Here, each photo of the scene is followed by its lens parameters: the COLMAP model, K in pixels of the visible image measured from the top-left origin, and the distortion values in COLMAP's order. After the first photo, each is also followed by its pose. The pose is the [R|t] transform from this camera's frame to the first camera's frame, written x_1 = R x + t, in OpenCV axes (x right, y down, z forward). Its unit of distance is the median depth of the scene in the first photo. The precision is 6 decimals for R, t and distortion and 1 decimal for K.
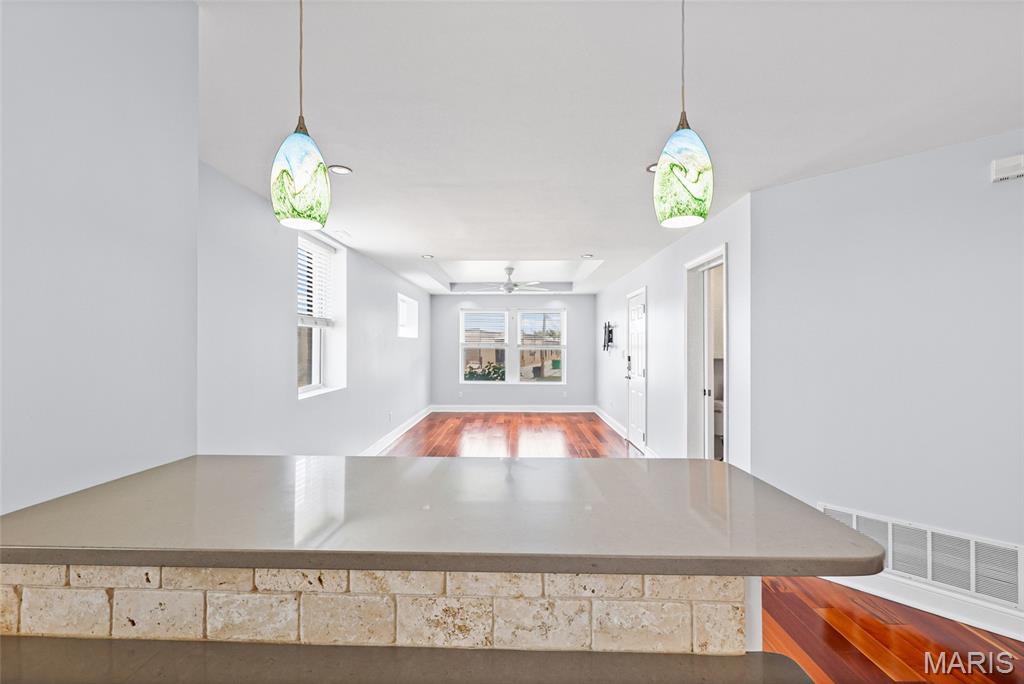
lens RADIAL K [[420.3, 0, 522.9], [0, 420.3, 344.4], [0, 0, 1]] dist [-0.000741, -0.000041]
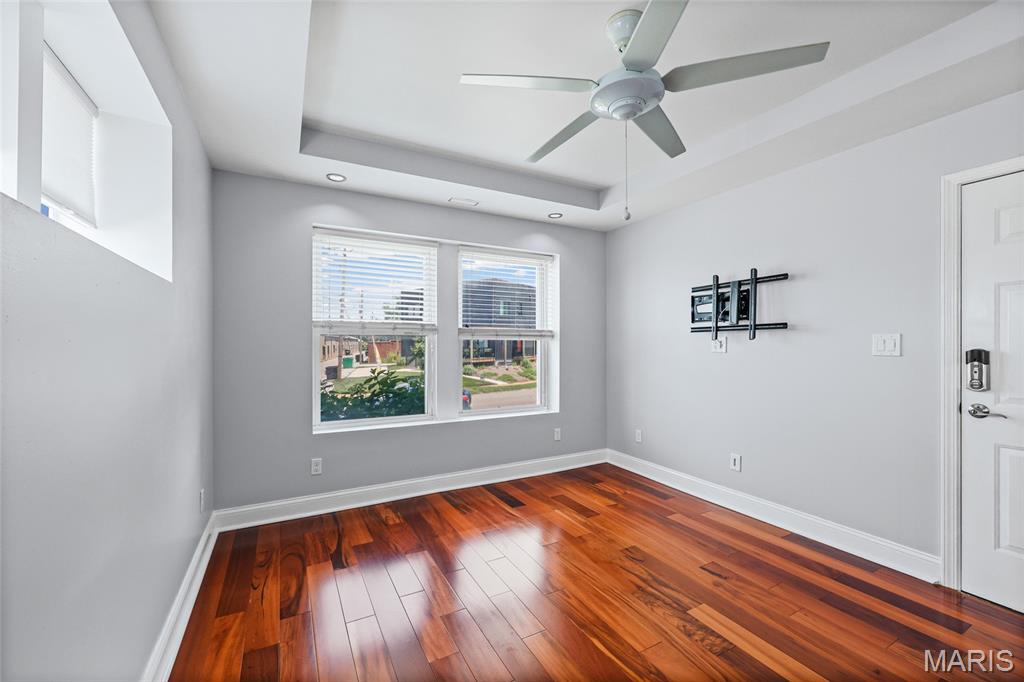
lens RADIAL K [[420.3, 0, 512.0], [0, 420.3, 339.7], [0, 0, 1]] dist [-0.000741, -0.000041]
pose [[0.874864, 0.000028, 0.484369, -0.242633], [0.000298, 1.000000, -0.000597, 0.017939], [-0.484369, 0.000666, 0.874864, 0.838598]]
